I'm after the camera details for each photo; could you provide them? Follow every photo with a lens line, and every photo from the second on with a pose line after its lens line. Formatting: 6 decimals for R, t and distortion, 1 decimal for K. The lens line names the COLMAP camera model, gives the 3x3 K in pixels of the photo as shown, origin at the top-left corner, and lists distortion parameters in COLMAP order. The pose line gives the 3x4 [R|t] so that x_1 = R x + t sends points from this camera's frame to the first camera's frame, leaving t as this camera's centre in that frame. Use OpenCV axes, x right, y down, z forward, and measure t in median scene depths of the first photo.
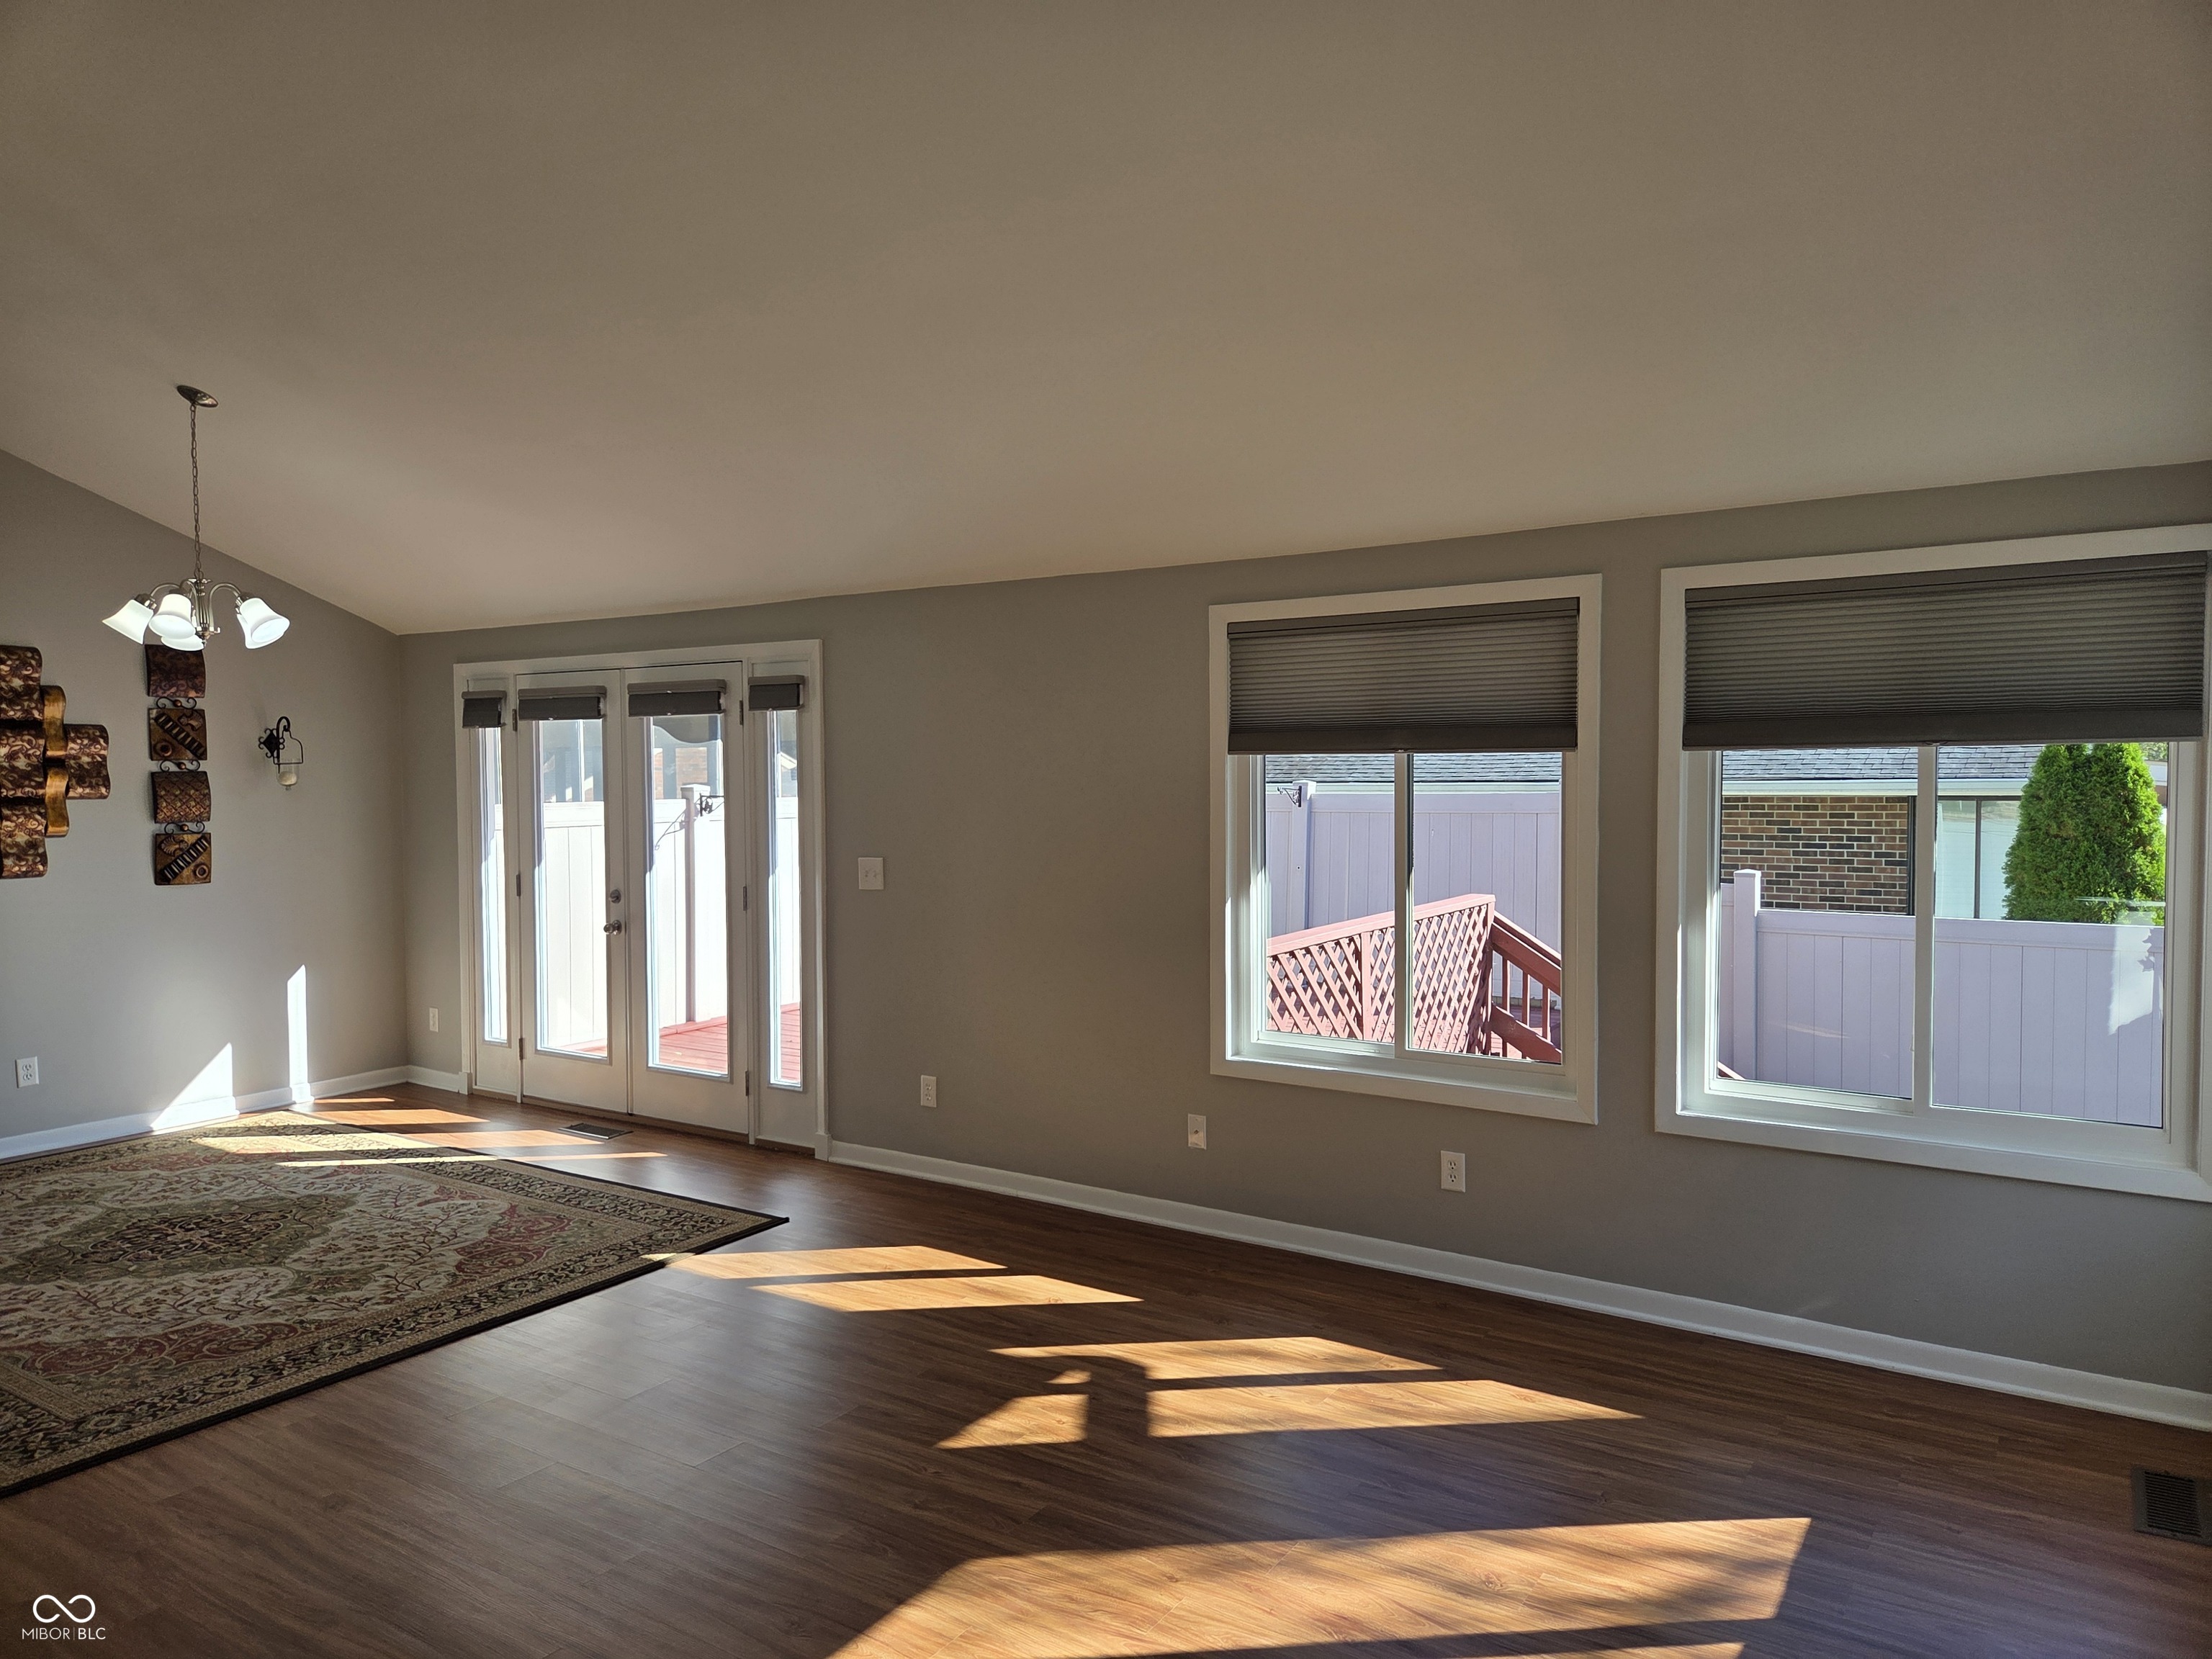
lens RADIAL K [[1510.3, 0, 1088.3], [0, 1510.3, 830.3], [0, 0, 1]] dist [0.002138, -0.002138]
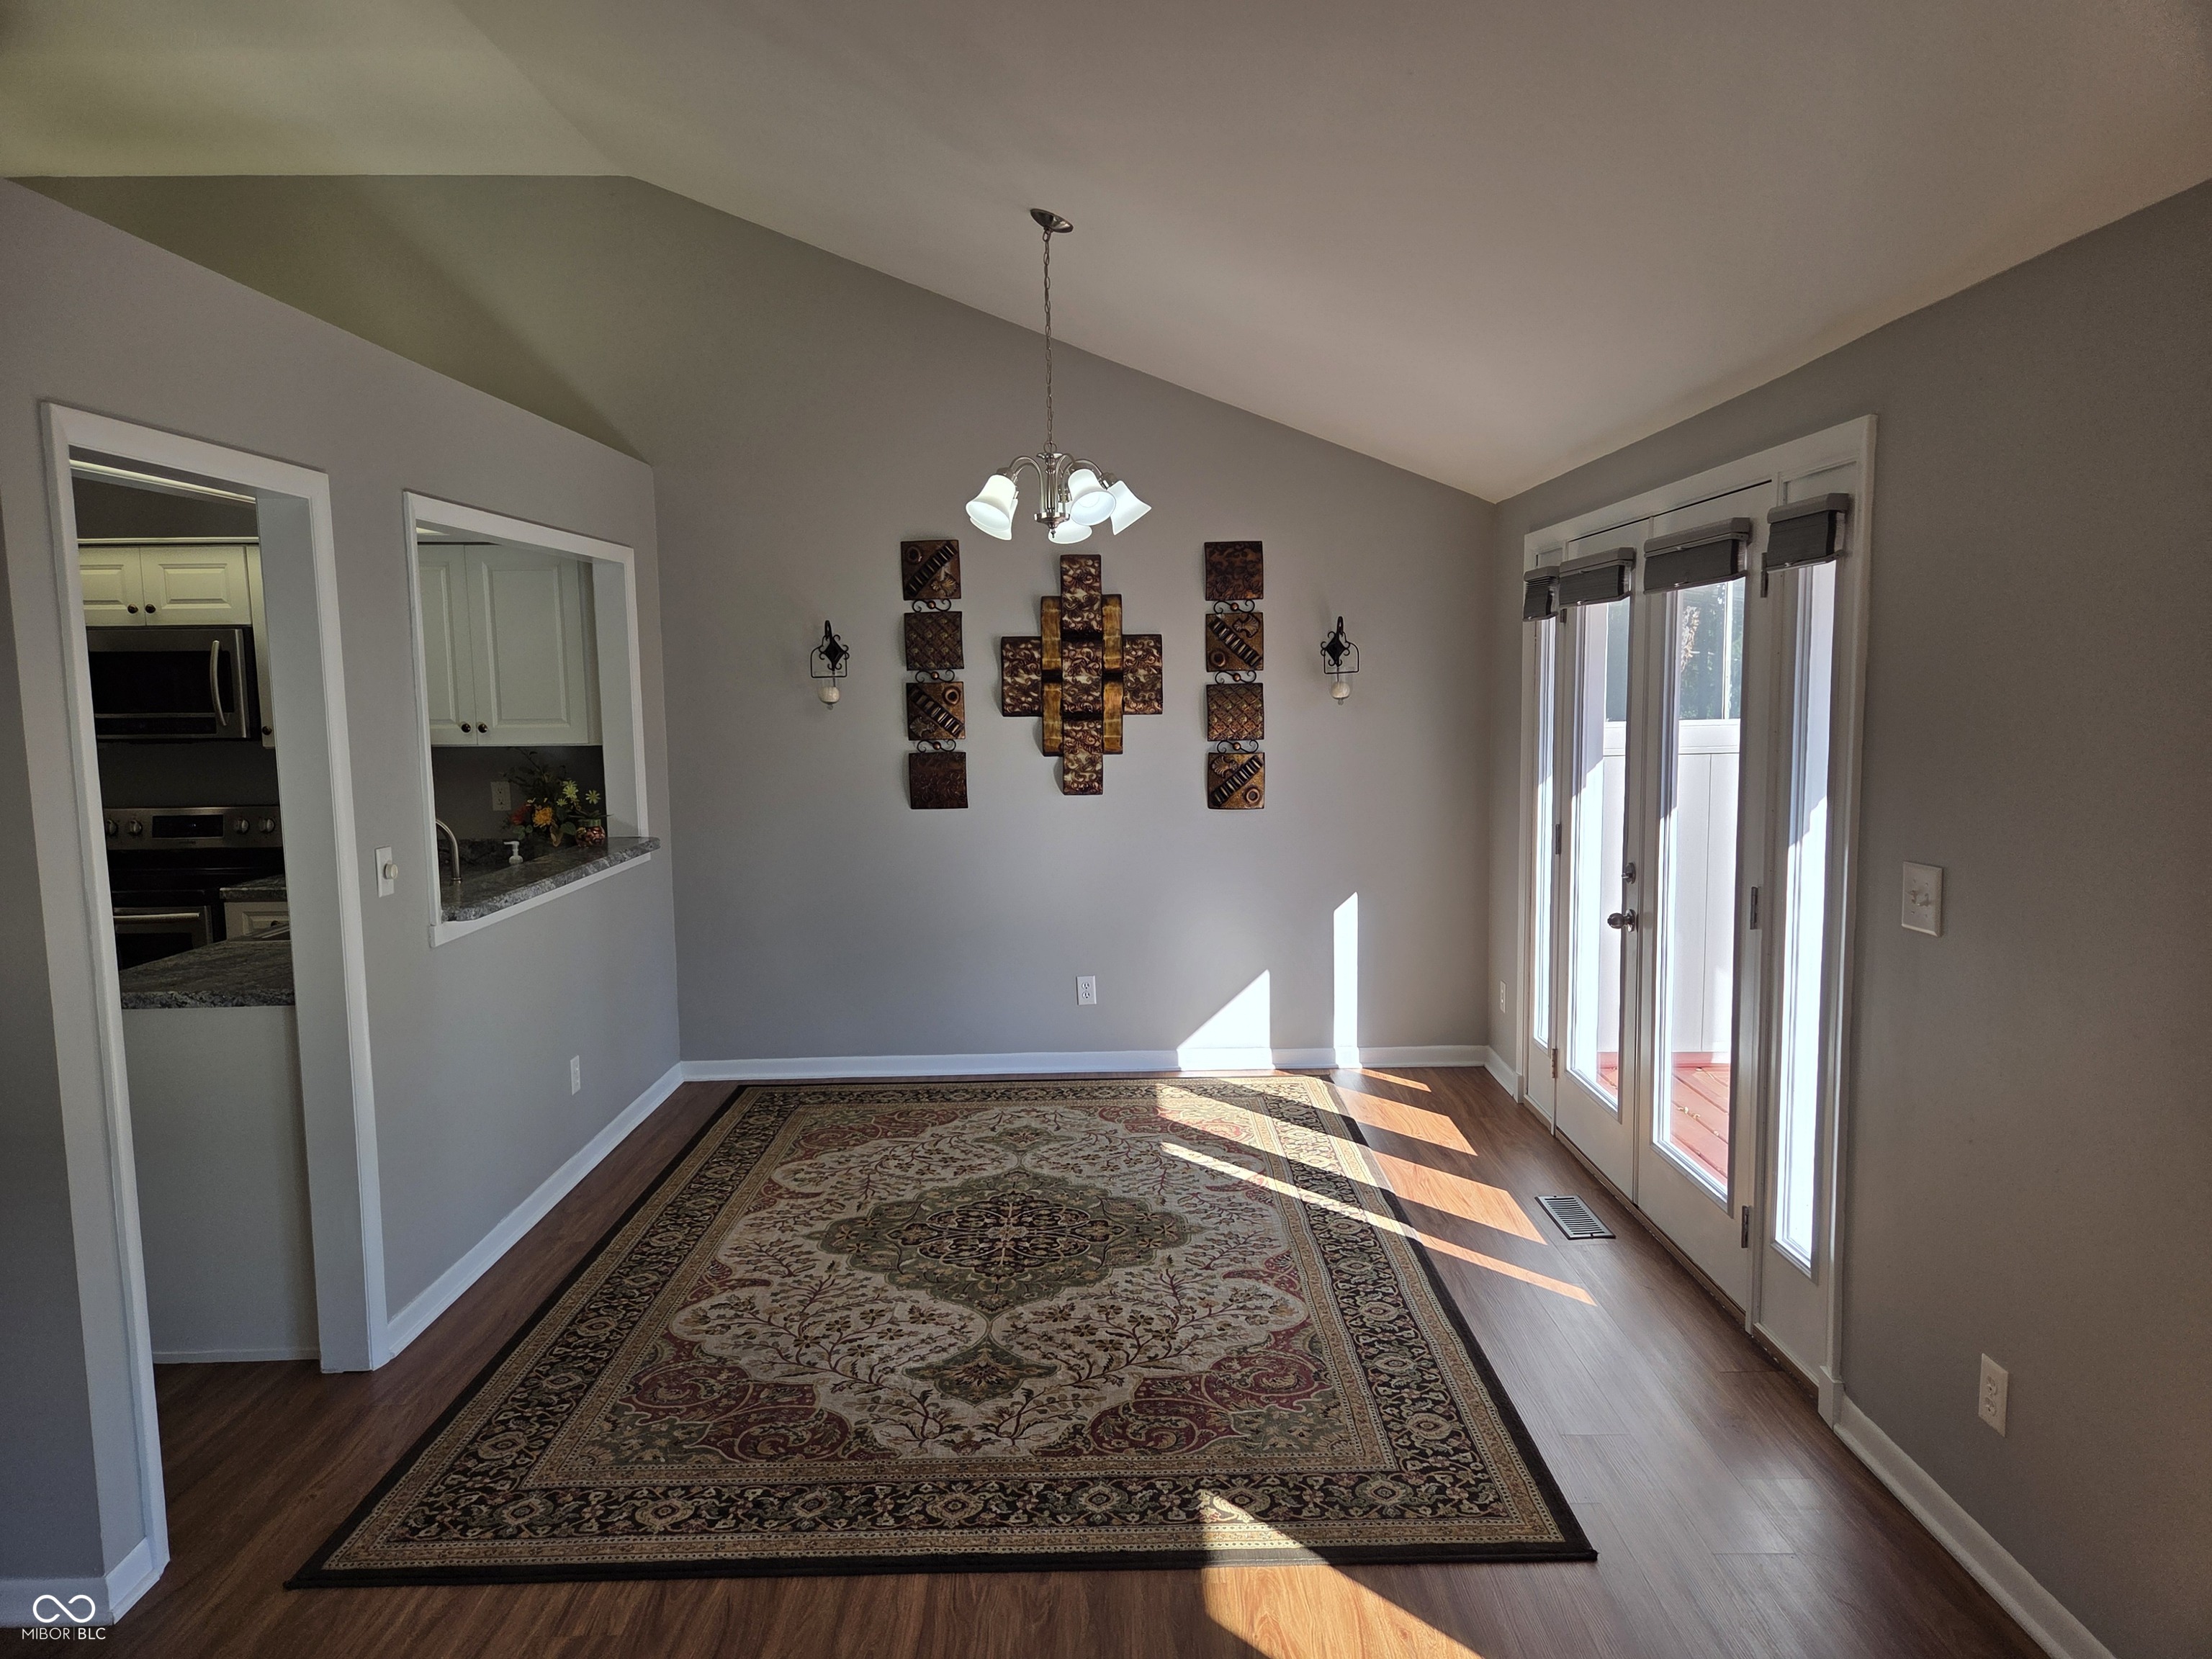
lens RADIAL K [[1468.9, 0, 1098.5], [0, 1468.9, 845.6], [0, 0, 1]] dist [0.059778, -0.048746]
pose [[0.567067, 0.086320, -0.819136, 0.085040], [-0.018360, 0.995571, 0.092202, -0.024284], [0.823467, -0.037245, 0.566140, 0.476817]]
